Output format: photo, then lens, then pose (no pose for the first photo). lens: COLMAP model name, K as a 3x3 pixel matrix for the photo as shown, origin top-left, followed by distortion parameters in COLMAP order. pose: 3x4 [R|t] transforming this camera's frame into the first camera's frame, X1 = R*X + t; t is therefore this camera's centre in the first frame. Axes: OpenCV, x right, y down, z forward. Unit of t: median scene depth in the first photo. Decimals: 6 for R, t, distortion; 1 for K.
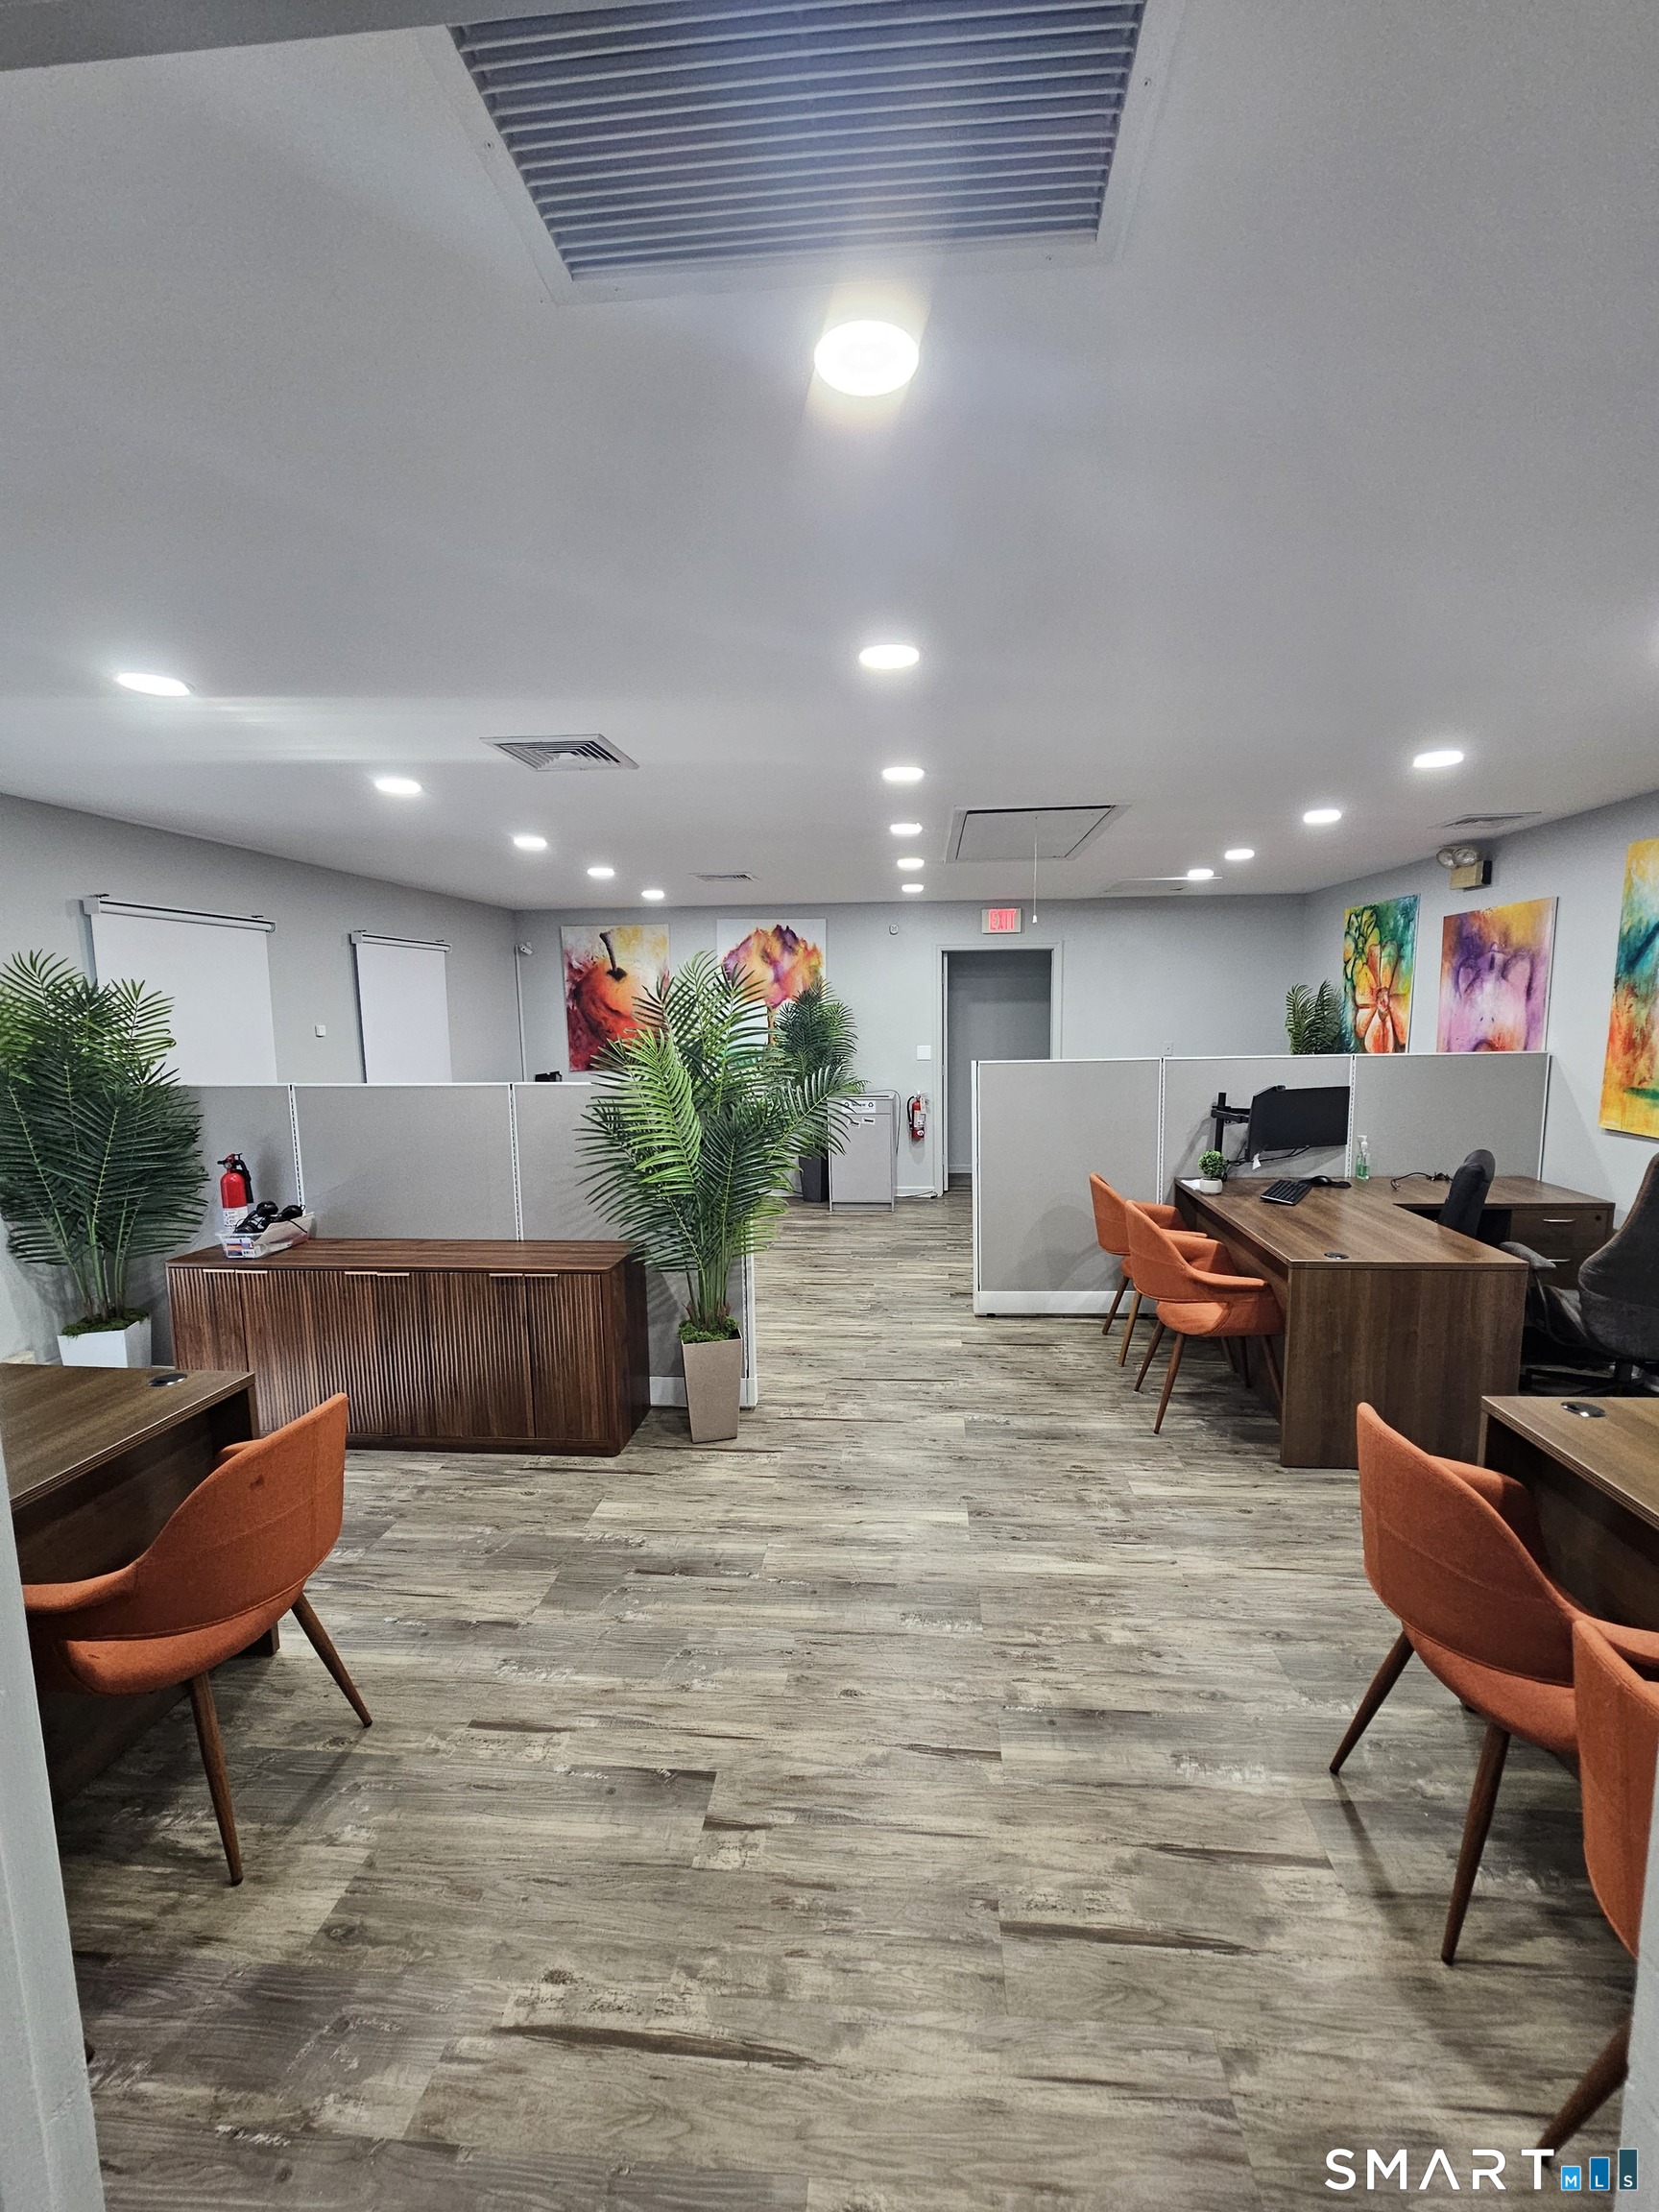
lens RADIAL K [[891.4, 0, 845.0], [0, 891.4, 1108.8], [0, 0, 1]] dist [0.004345, 0.000448]
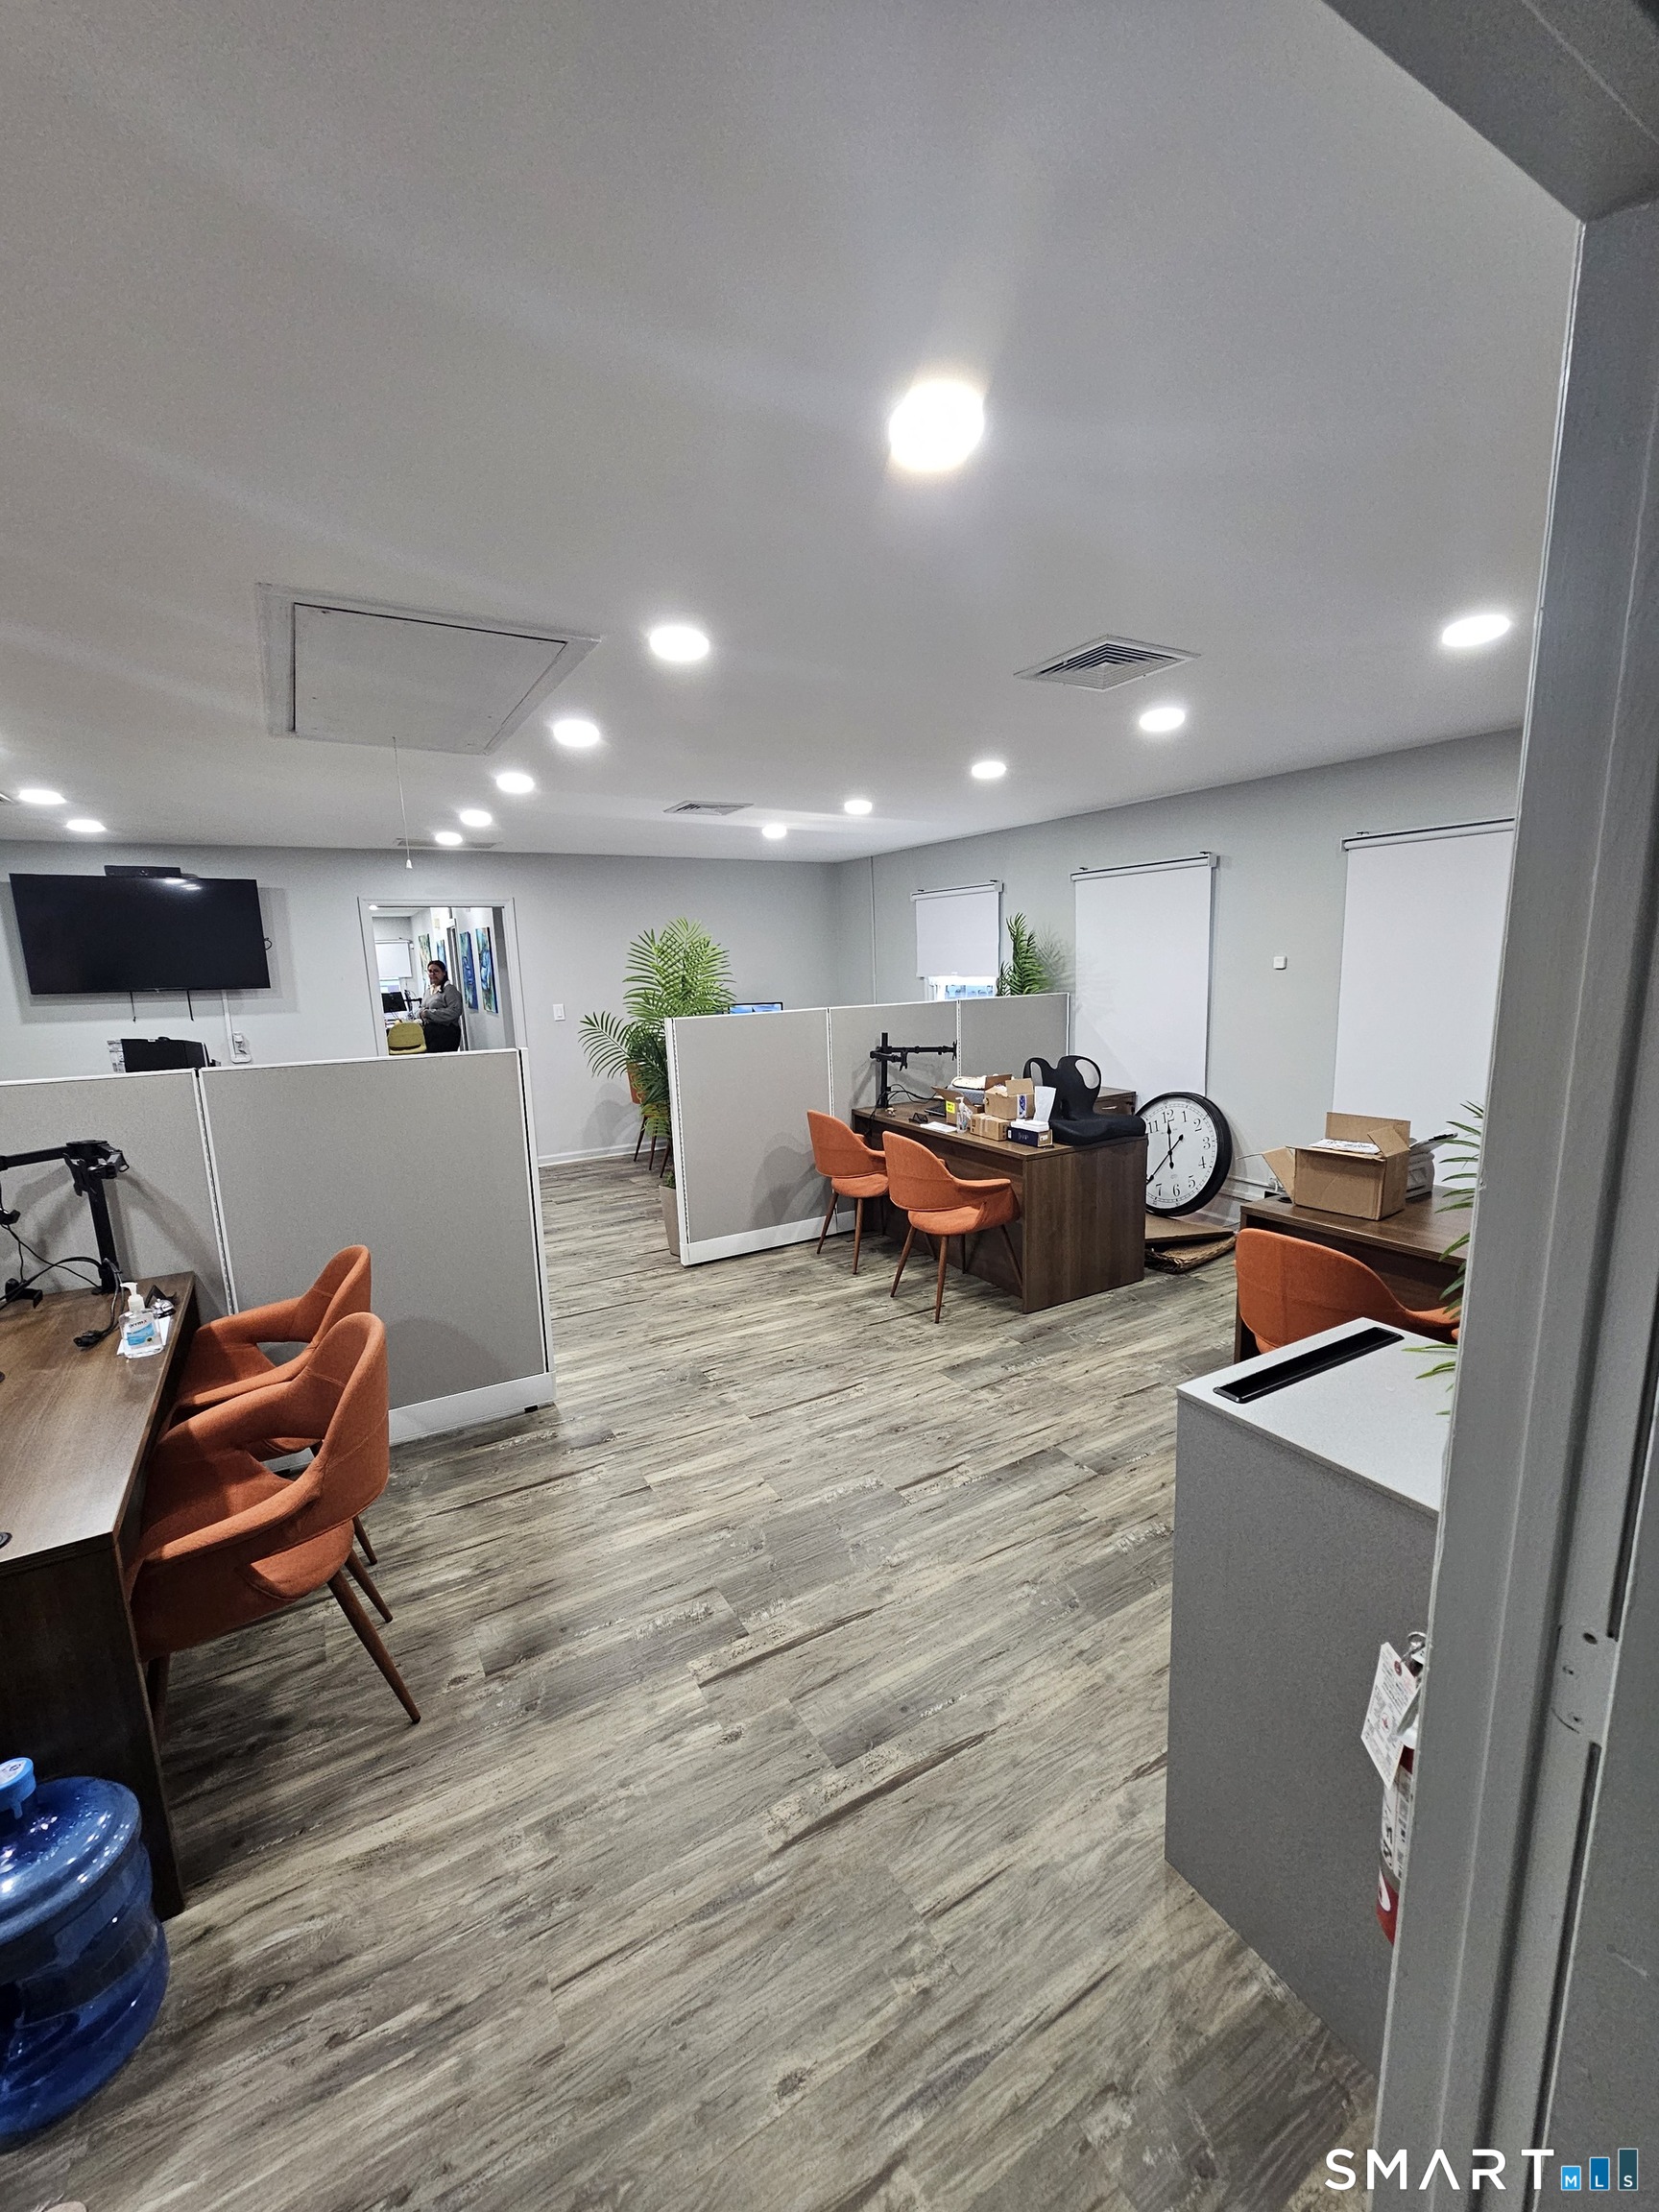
lens RADIAL K [[891.4, 0, 825.7], [0, 891.4, 1120.0], [0, 0, 1]] dist [0.004345, 0.000448]
pose [[-0.814305, 0.127396, -0.566284, 0.415931], [-0.039359, 0.961251, 0.272849, -0.218574], [0.579101, 0.244471, -0.777738, 1.975863]]
